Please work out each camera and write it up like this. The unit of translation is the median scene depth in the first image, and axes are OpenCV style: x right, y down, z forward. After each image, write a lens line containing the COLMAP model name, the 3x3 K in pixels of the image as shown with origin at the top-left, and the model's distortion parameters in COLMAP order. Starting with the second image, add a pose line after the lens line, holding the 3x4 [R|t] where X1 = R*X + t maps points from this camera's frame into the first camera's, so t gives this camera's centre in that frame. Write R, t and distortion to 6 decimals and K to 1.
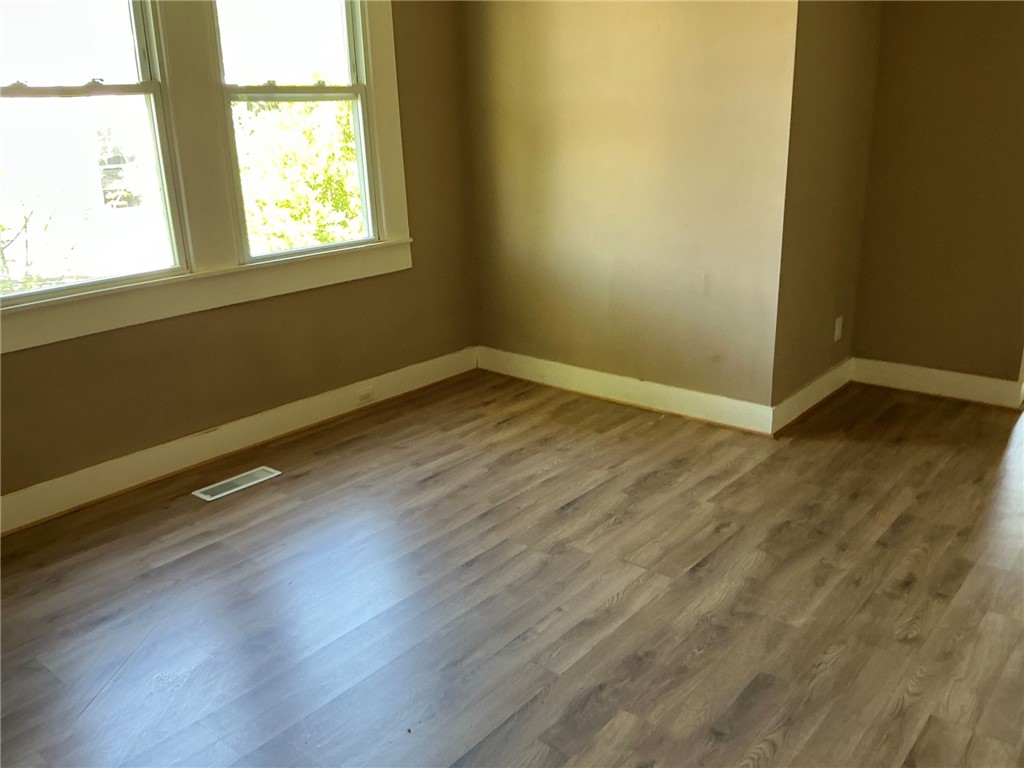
lens RADIAL K [[854.1, 0, 514.2], [0, 854.1, 383.1], [0, 0, 1]] dist [0.149466, -0.302561]
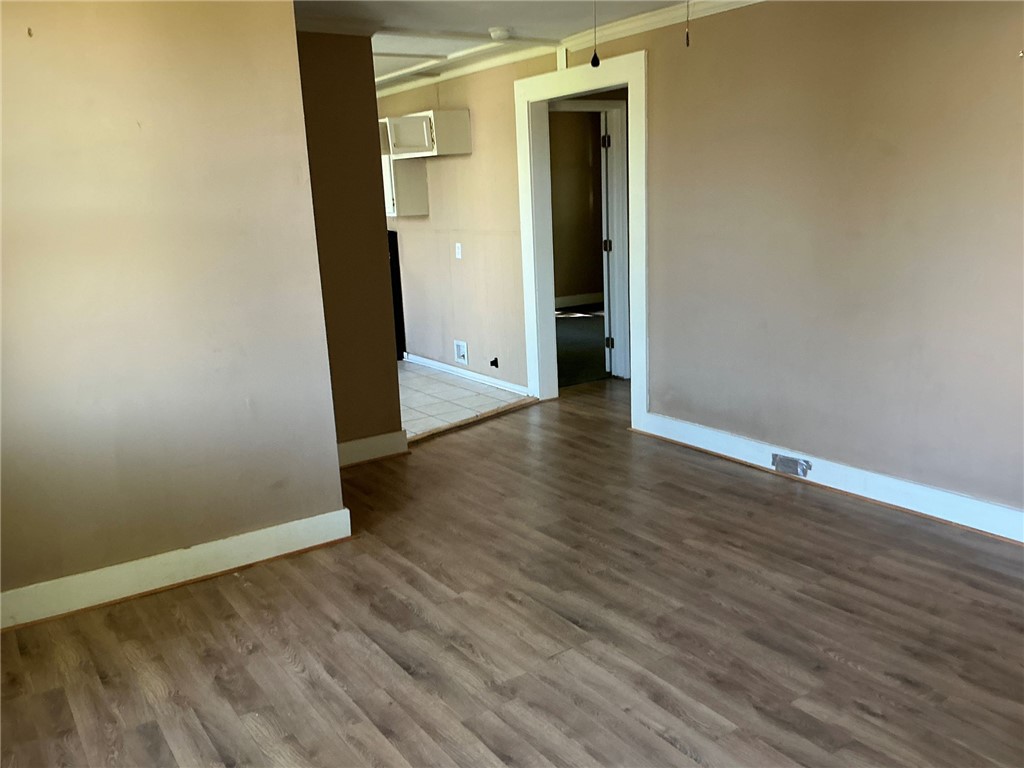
lens RADIAL K [[854.1, 0, 514.2], [0, 854.1, 383.1], [0, 0, 1]] dist [0.149466, -0.302561]
pose [[0.260389, -0.186739, 0.947273, -0.666404], [0.316576, 0.943392, 0.098953, -0.172532], [-0.912128, 0.274118, 0.304766, 0.586196]]
